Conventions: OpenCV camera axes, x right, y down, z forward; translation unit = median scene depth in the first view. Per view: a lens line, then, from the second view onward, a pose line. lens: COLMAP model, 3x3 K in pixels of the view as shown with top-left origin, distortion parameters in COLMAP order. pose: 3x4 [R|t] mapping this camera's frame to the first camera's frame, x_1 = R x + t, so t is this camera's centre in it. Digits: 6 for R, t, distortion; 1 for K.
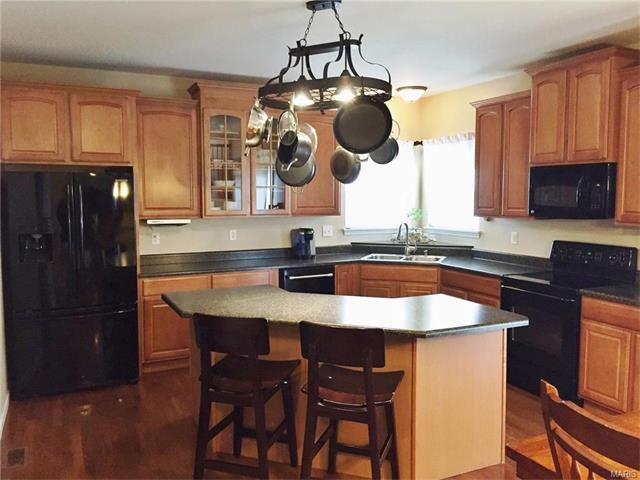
lens RADIAL K [[551.1, 0, 323.6], [0, 551.1, 237.4], [0, 0, 1]] dist [0.116123, -0.155539]
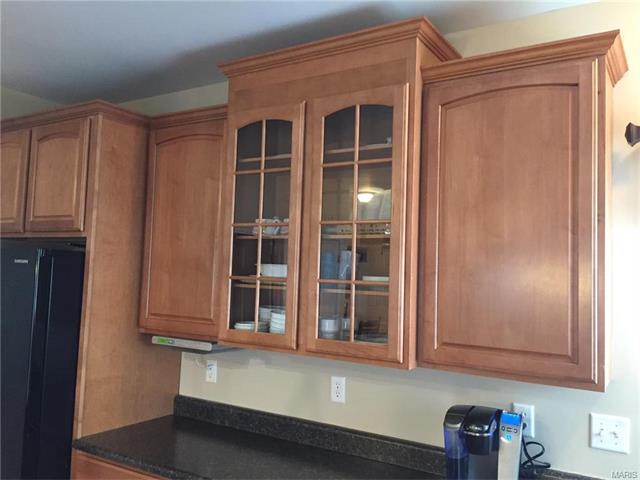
lens RADIAL K [[551.1, 0, 323.6], [0, 551.1, 237.4], [0, 0, 1]] dist [0.116123, -0.155539]
pose [[0.532734, -0.037226, -0.845464, 0.218953], [-0.100961, 0.989102, -0.107167, -0.079698], [0.840239, 0.142451, 0.523169, 0.795643]]
